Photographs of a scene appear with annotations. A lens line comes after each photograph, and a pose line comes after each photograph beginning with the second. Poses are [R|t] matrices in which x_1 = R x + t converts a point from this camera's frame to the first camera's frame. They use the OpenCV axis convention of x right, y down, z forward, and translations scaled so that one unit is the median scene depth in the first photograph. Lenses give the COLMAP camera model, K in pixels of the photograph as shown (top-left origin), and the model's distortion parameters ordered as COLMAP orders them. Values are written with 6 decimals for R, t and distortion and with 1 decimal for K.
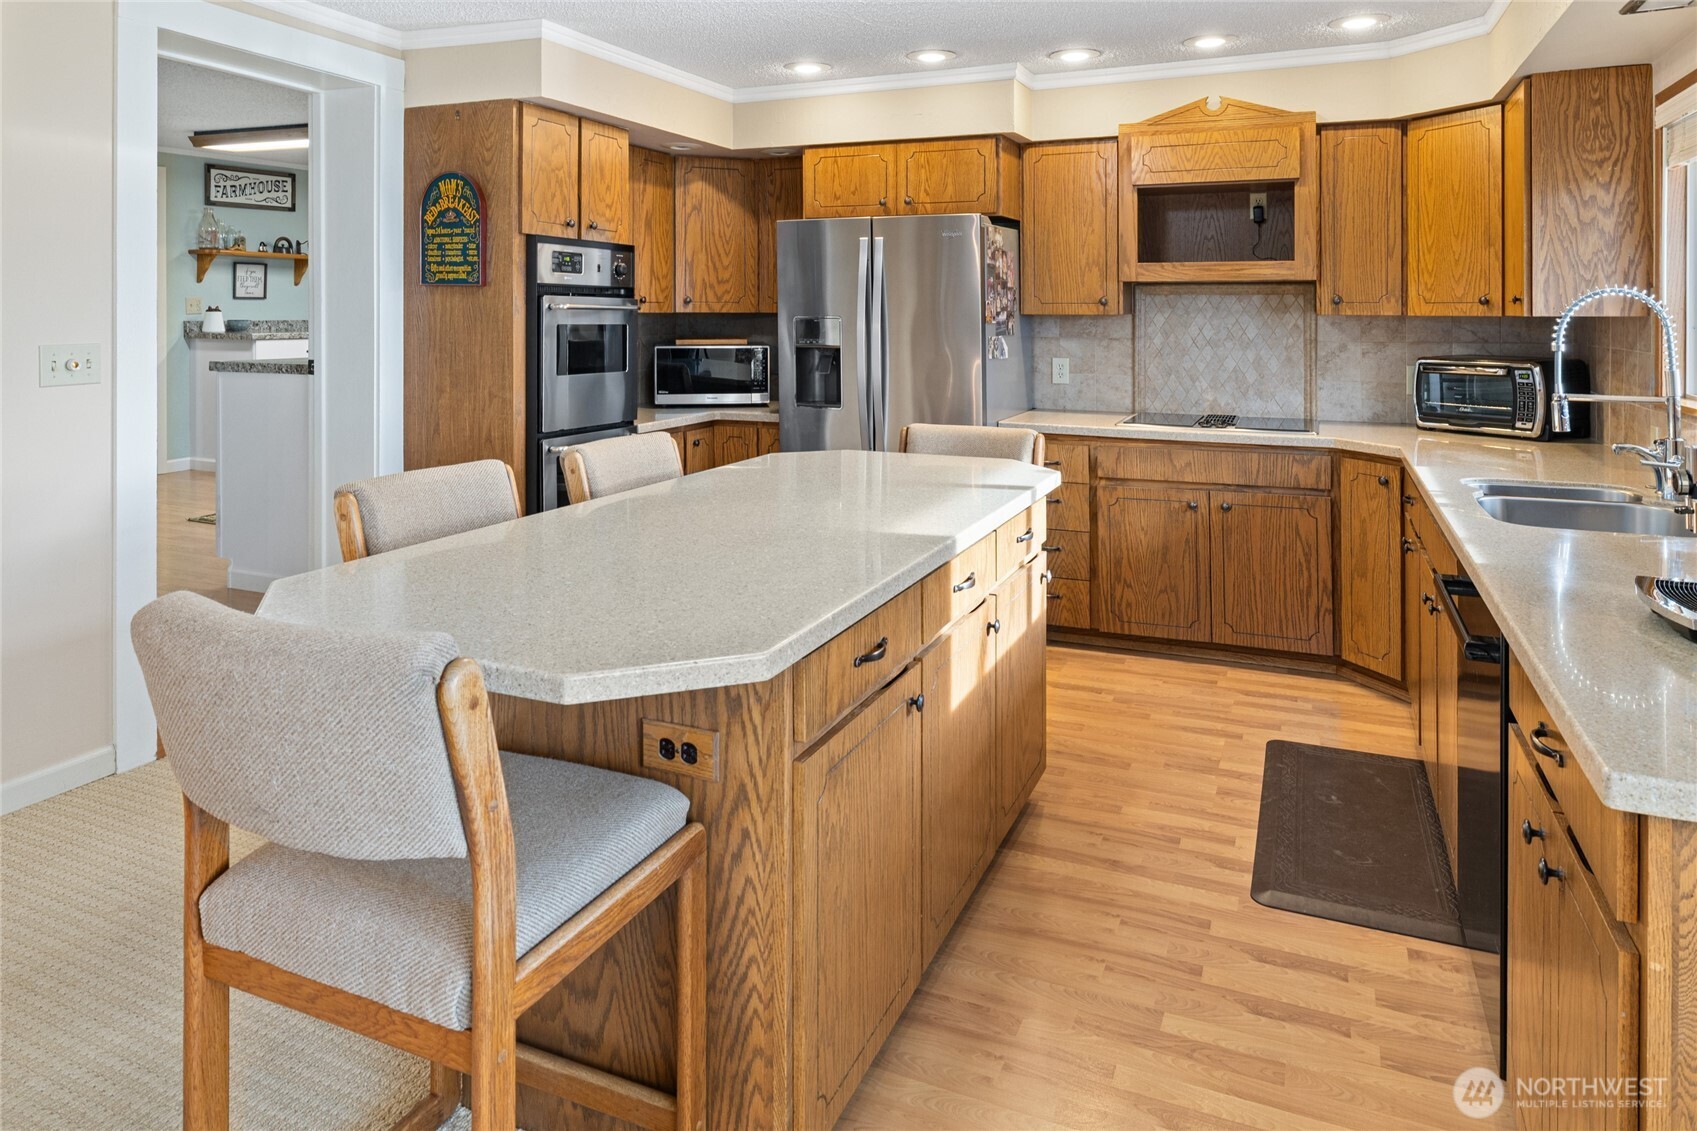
lens RADIAL K [[1075.3, 0, 850.7], [0, 1075.3, 303.2], [0, 0, 1]] dist [-0.003367, -0.004662]
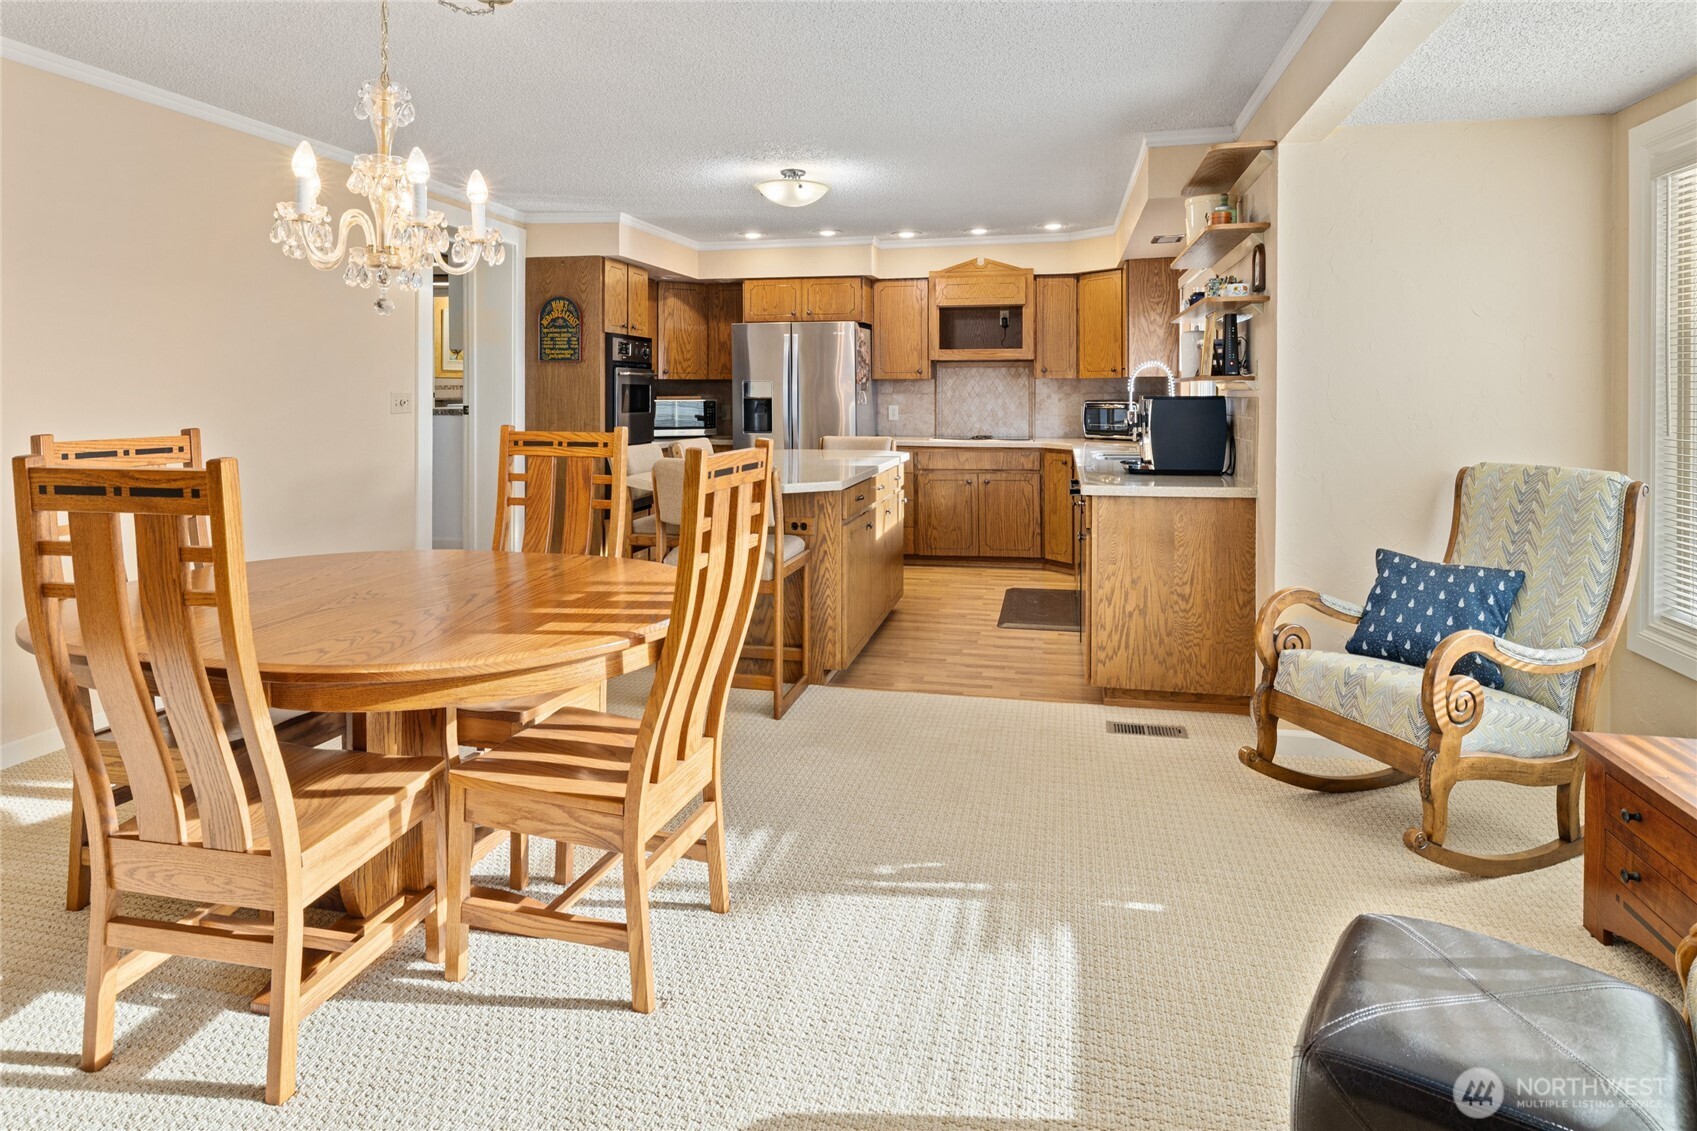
lens RADIAL K [[983.8, 0, 817.1], [0, 983.8, 398.8], [0, 0, 1]] dist [-0.007183, -0.000077]
pose [[0.986310, -0.004912, 0.164828, -0.213785], [0.002217, 0.999861, 0.016528, 0.017743], [-0.164886, -0.015936, 0.986184, -0.609409]]
